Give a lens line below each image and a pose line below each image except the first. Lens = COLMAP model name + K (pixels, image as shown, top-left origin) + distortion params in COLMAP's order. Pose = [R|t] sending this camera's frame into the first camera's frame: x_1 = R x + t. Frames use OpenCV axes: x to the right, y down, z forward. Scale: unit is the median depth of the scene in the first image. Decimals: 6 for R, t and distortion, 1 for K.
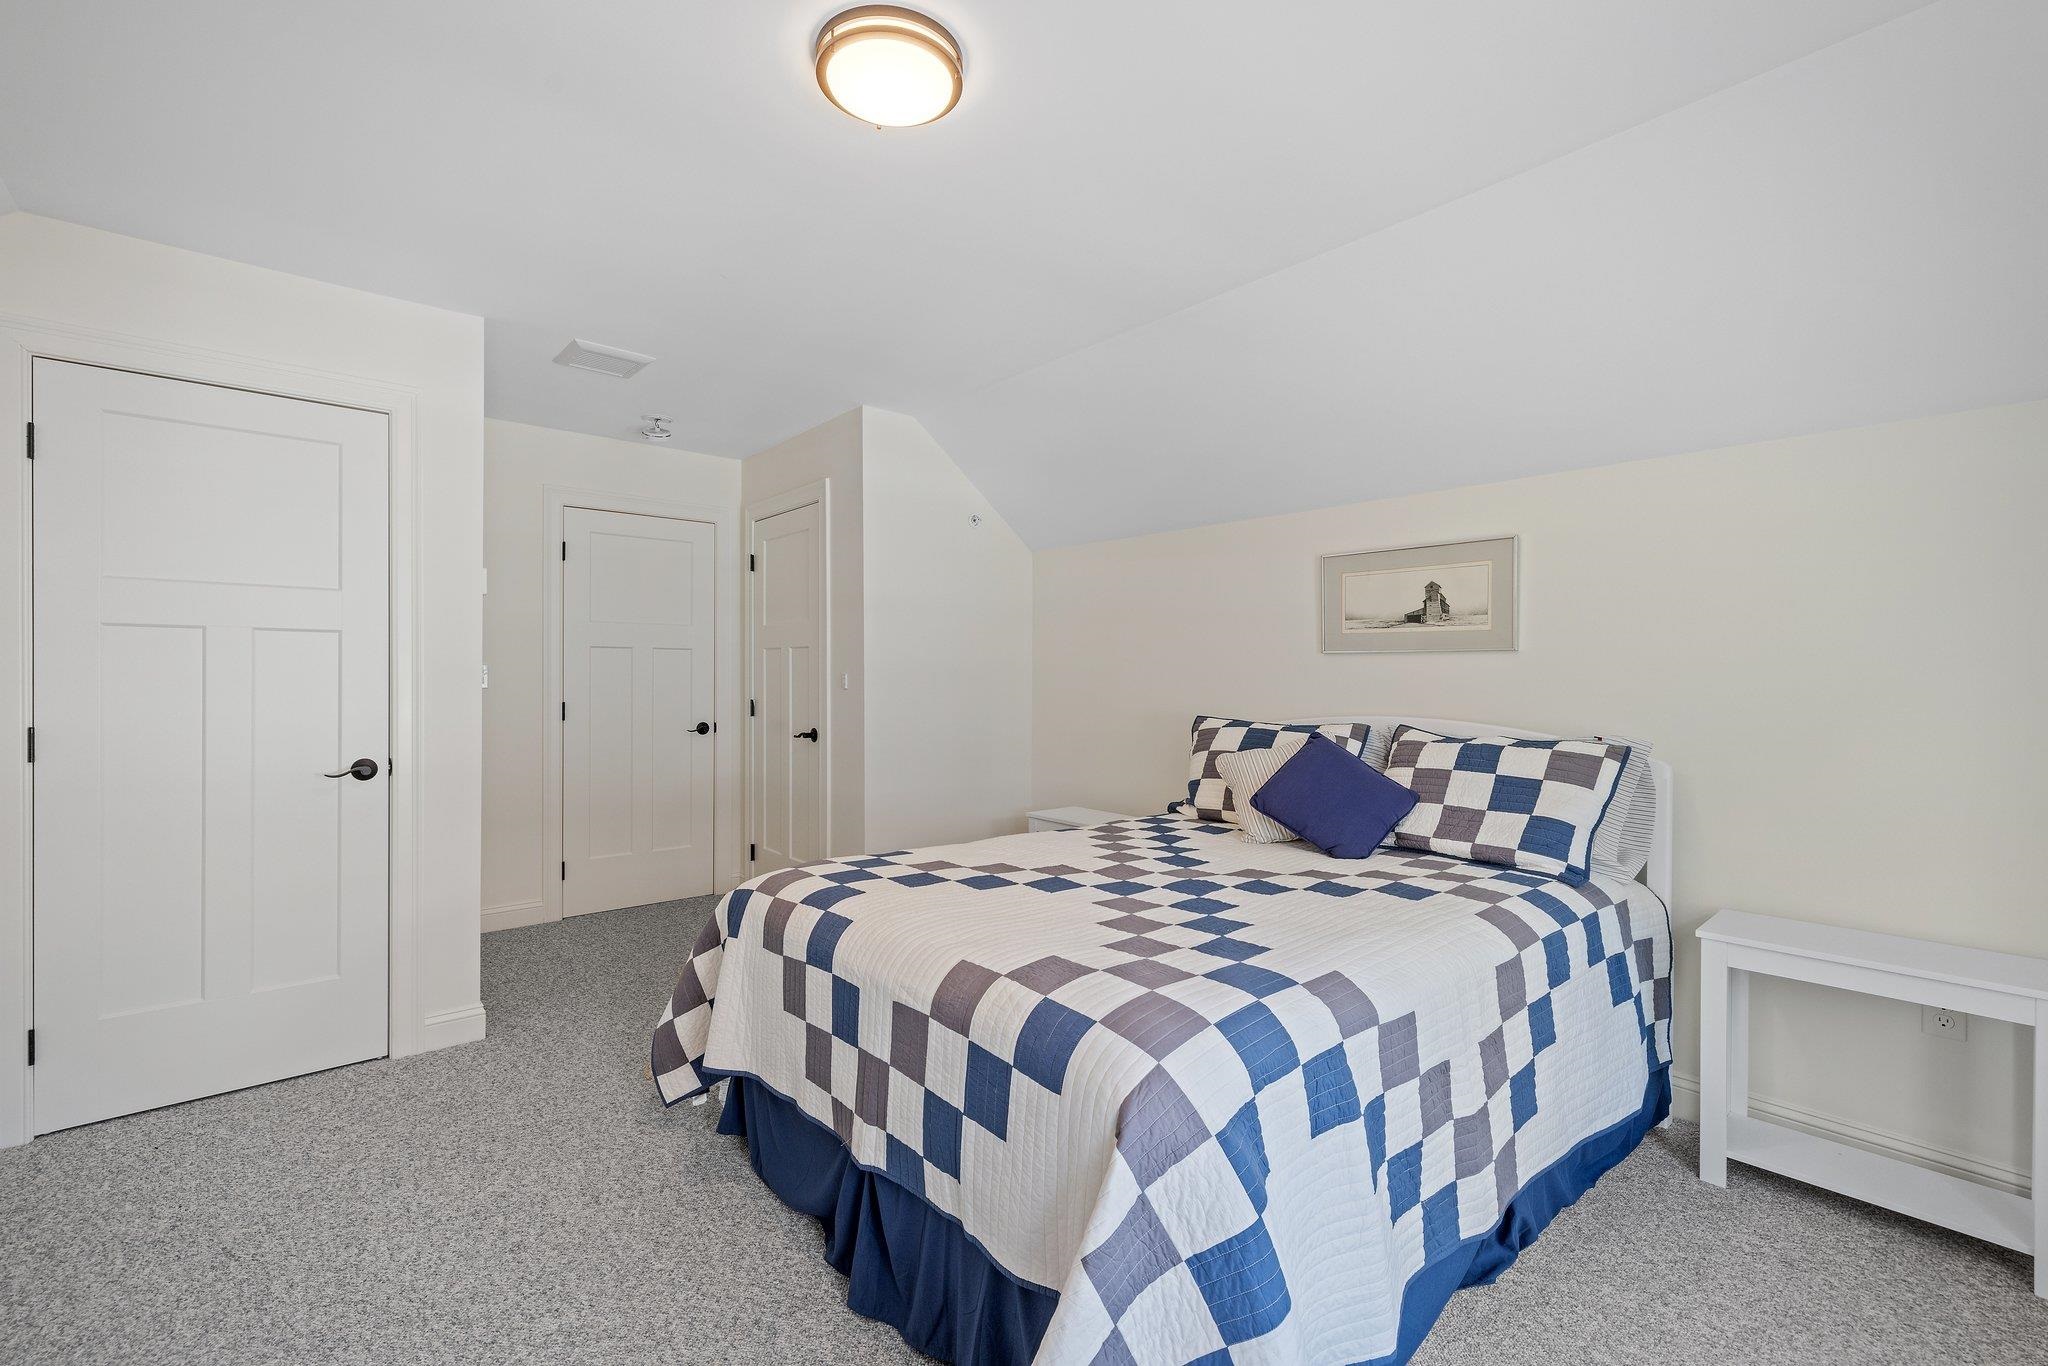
lens RADIAL K [[871.3, 0, 1009.3], [0, 871.3, 683.1], [0, 0, 1]] dist [-0.001170, 0.002915]
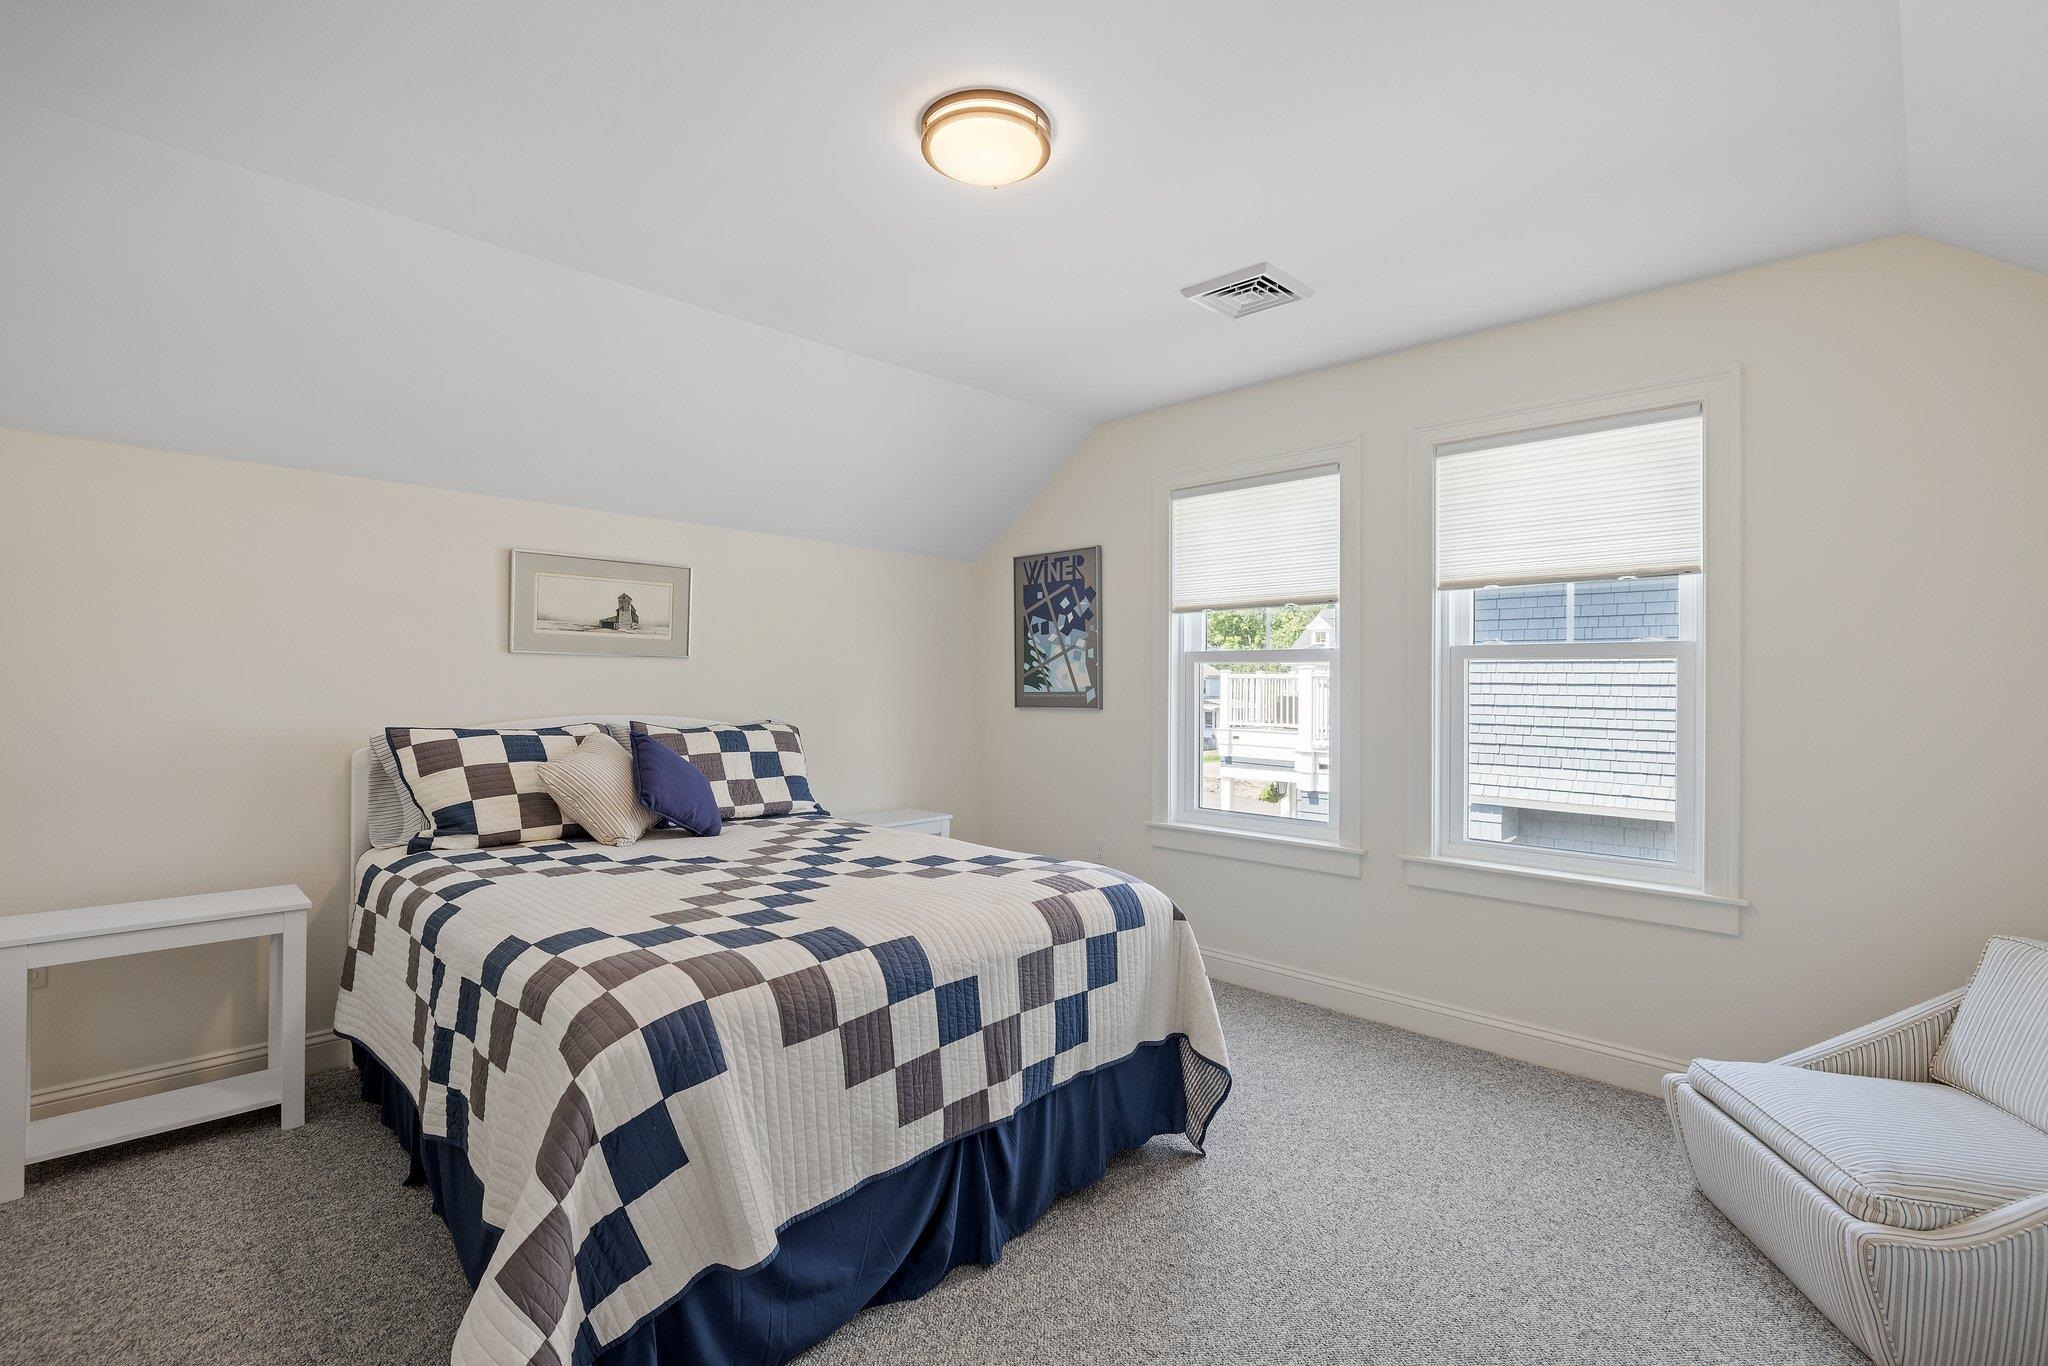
lens RADIAL K [[954.4, 0, 978.7], [0, 954.4, 677.4], [0, 0, 1]] dist [-0.000075, -0.000272]
pose [[-0.058497, -0.002777, 0.998284, -0.938105], [0.000488, 0.999996, 0.002811, -0.013701], [-0.998287, 0.000651, -0.058495, 0.744471]]
